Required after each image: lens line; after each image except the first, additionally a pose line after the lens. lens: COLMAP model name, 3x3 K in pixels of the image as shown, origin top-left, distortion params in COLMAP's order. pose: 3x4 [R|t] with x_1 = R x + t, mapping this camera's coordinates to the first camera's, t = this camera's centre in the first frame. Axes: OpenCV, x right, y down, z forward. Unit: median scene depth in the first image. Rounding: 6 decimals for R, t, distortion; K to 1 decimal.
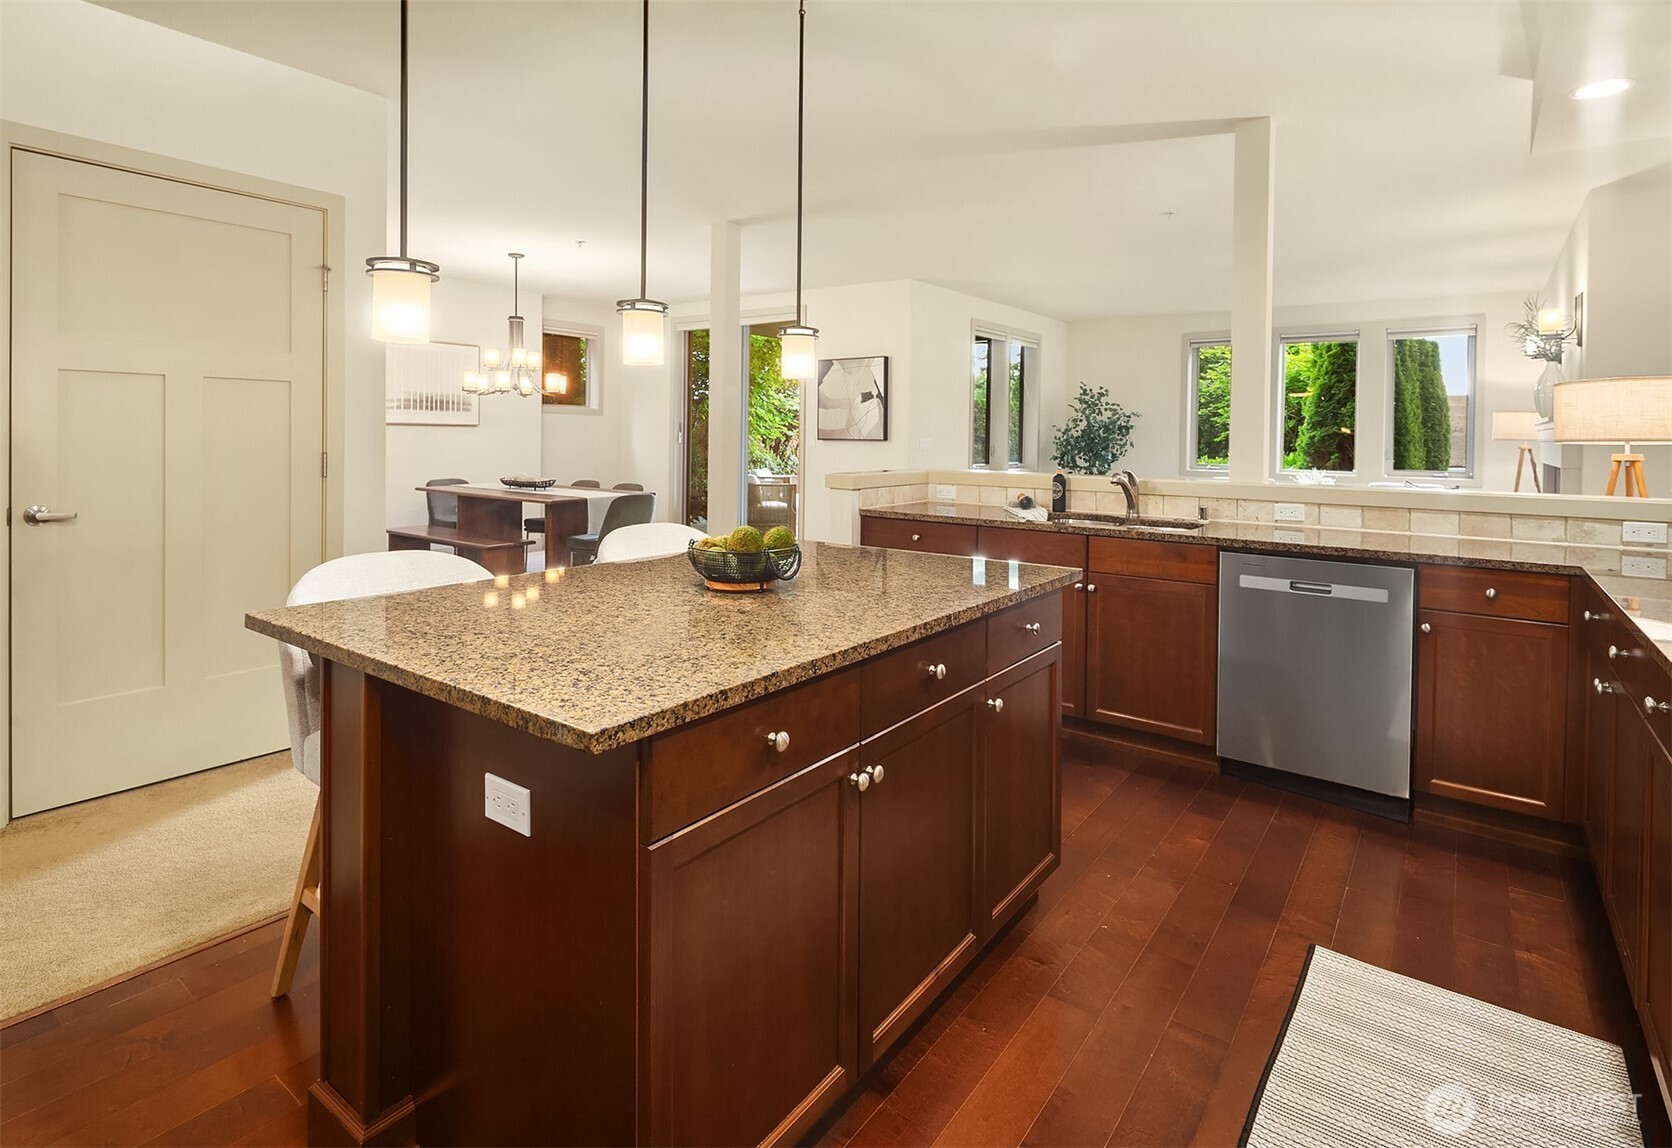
lens RADIAL K [[845.2, 0, 842.3], [0, 845.2, 446.9], [0, 0, 1]] dist [0.005813, 0.000157]
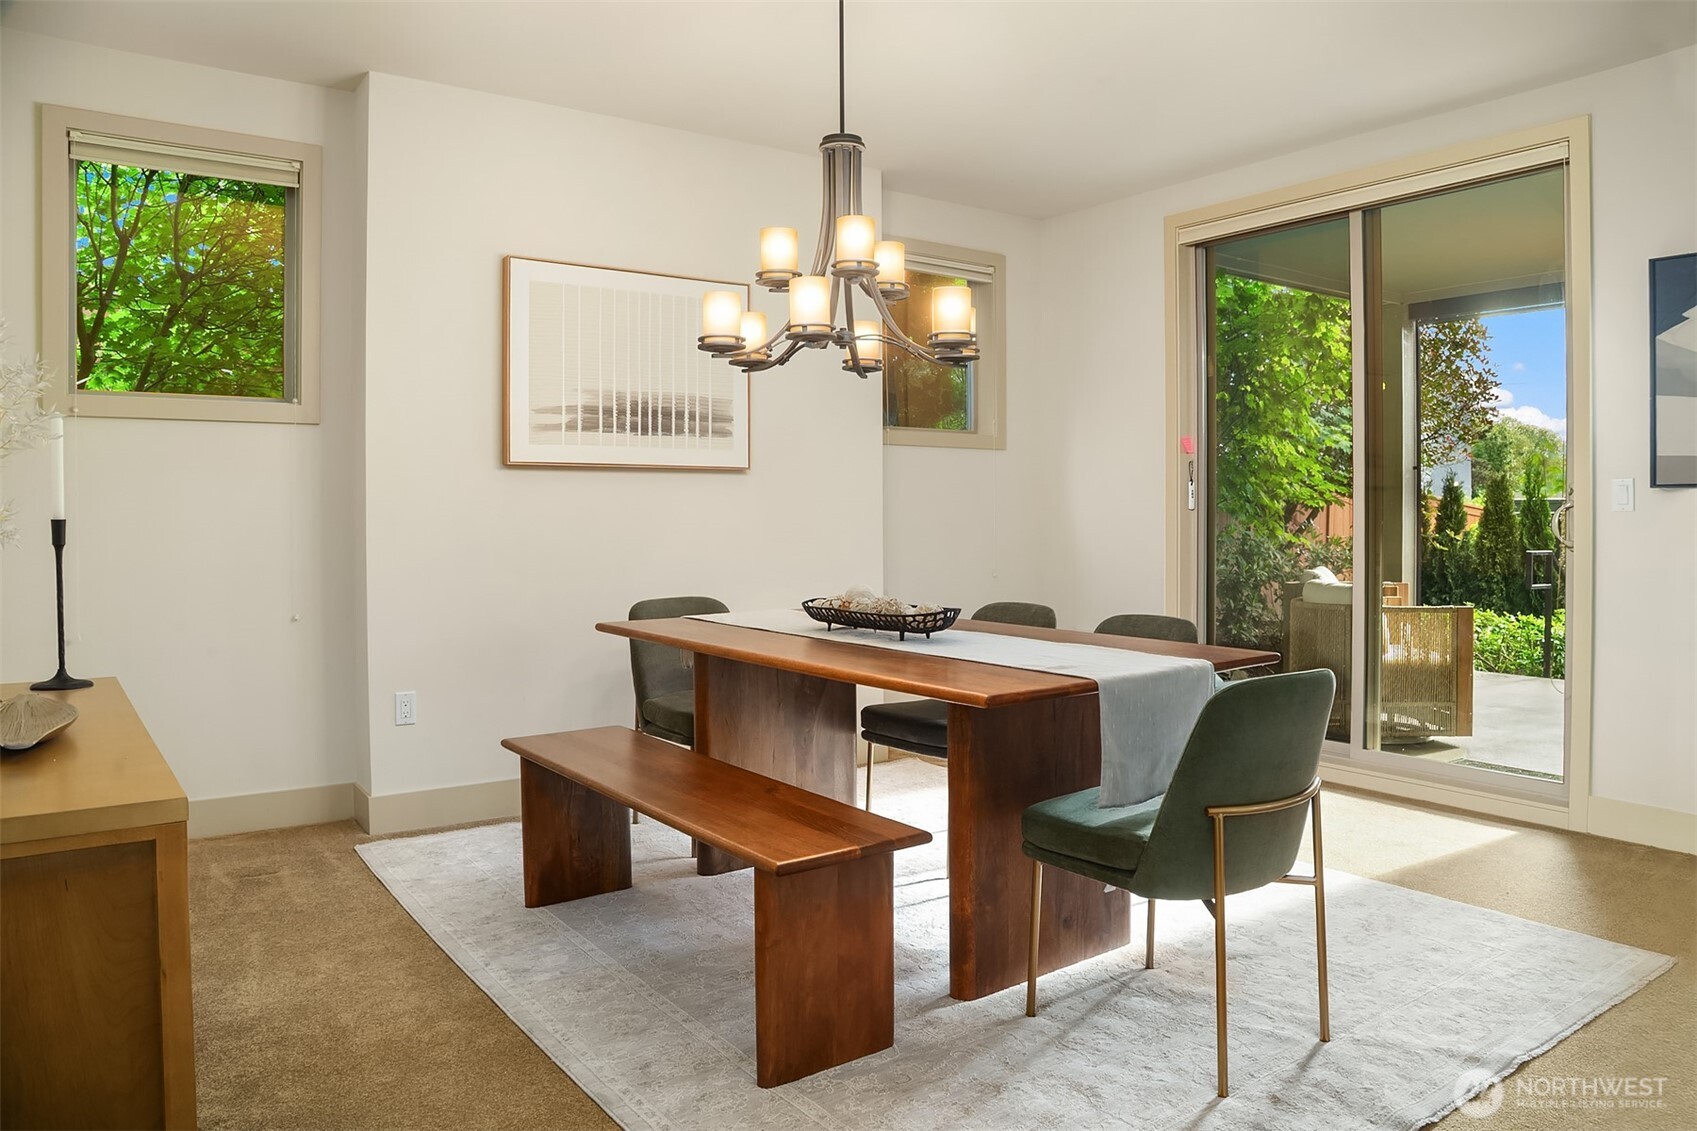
lens RADIAL K [[1162.4, 0, 852.3], [0, 1162.4, 554.0], [0, 0, 1]] dist [-0.092058, -0.000950]
pose [[0.947313, -0.006648, -0.320241, -0.208175], [0.011489, 0.999846, 0.013230, 0.009856], [0.320104, -0.016212, 0.947244, 0.496784]]
